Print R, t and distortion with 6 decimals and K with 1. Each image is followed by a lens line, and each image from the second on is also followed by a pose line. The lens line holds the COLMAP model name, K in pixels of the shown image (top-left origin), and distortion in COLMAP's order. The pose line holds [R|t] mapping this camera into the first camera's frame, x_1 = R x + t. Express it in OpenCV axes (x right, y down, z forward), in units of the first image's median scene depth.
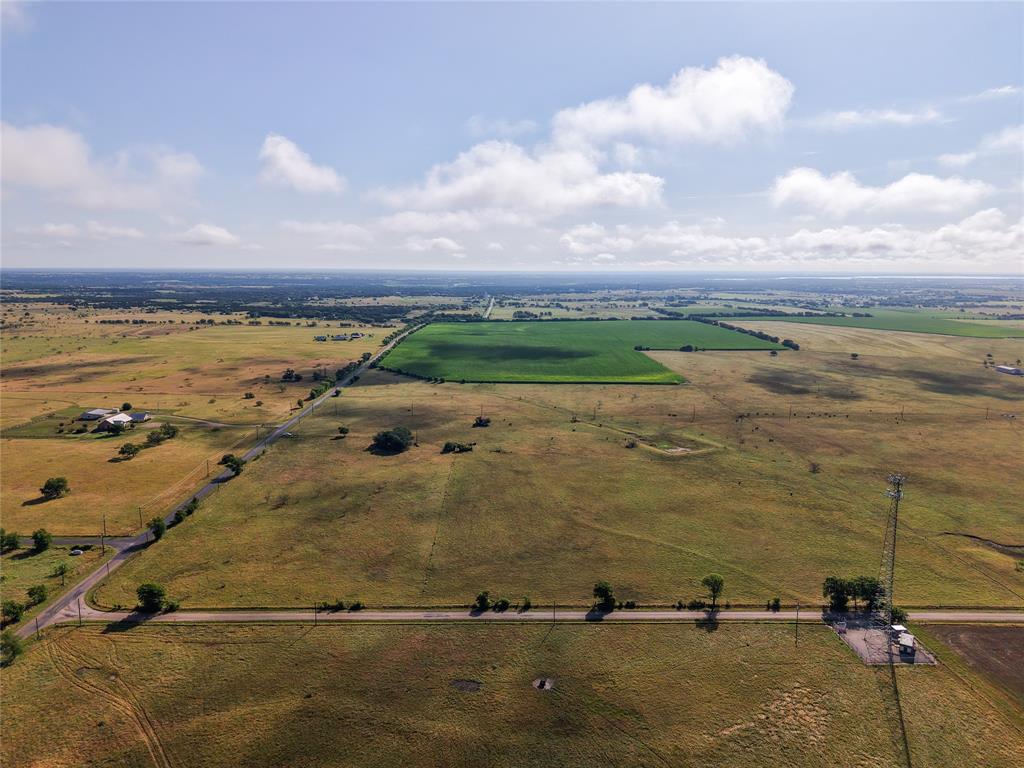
lens RADIAL K [[678.2, 0, 512.0], [0, 678.2, 384.0], [0, 0, 1]] dist [0.004169, 0.000975]
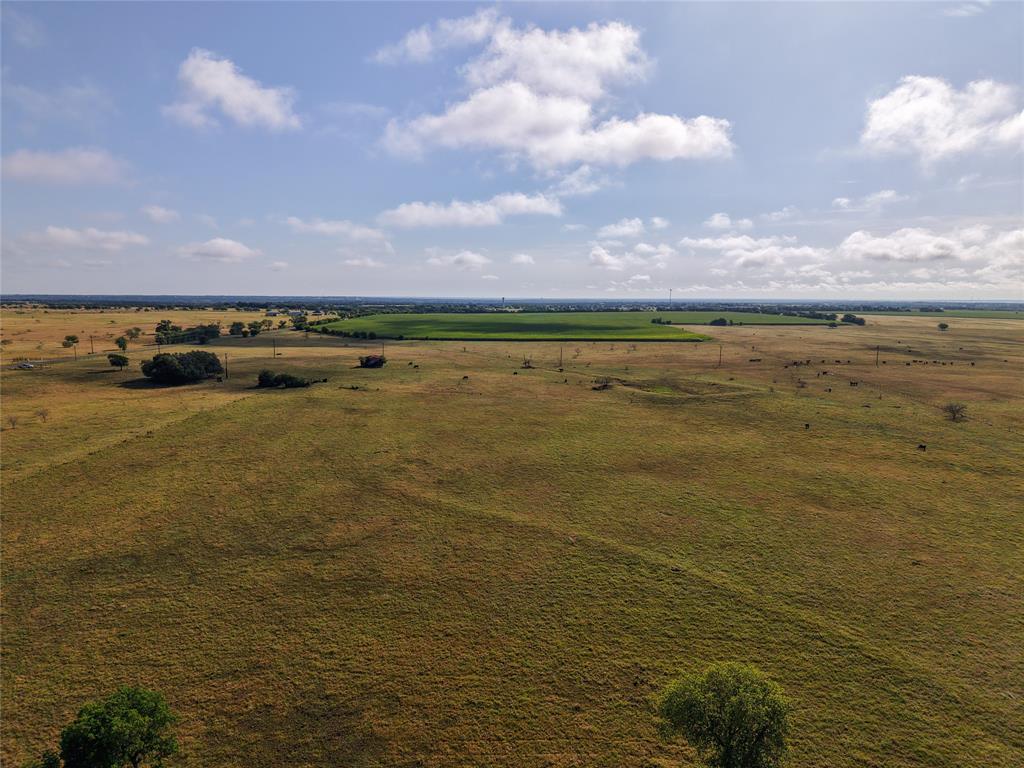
lens RADIAL K [[678.2, 0, 512.0], [0, 678.2, 384.0], [0, 0, 1]] dist [0.004169, 0.000975]
pose [[0.998427, 0.004740, -0.055872, 0.119404], [-0.007137, 0.999059, -0.042788, 0.101848], [0.055616, 0.043119, 0.997521, 0.389475]]
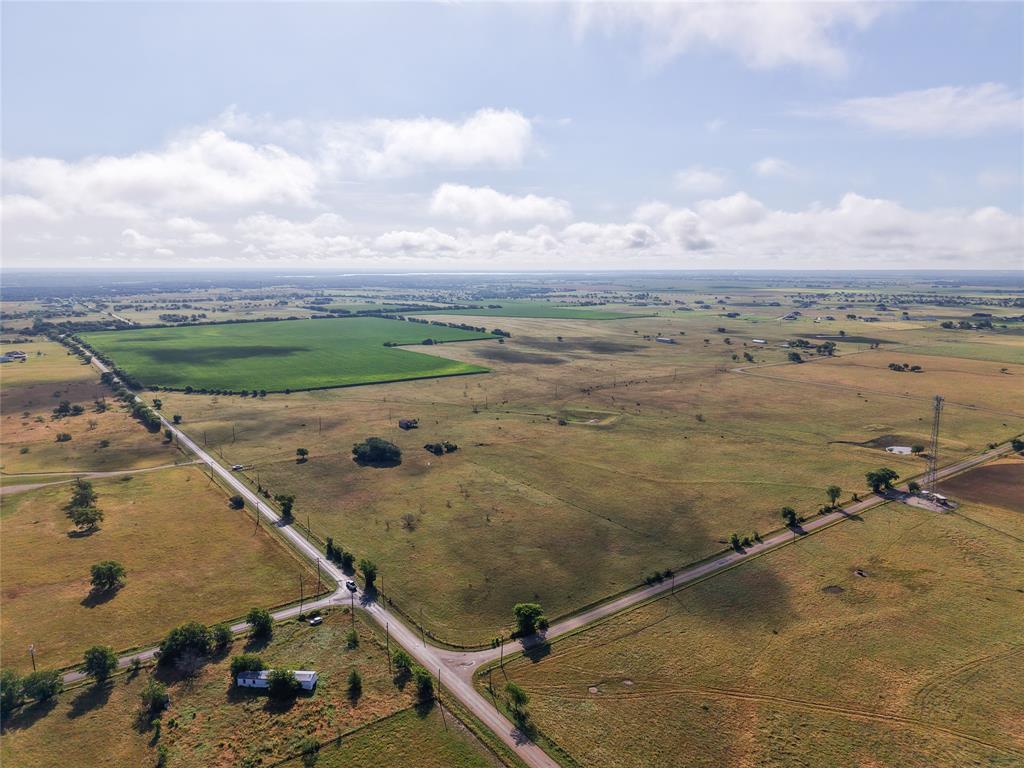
lens RADIAL K [[678.2, 0, 512.0], [0, 678.2, 384.0], [0, 0, 1]] dist [0.004169, 0.000975]
pose [[0.798653, -0.100617, 0.593321, -0.503303], [0.098228, 0.994497, 0.036427, -0.022700], [-0.593721, 0.029188, 0.804142, 0.118516]]
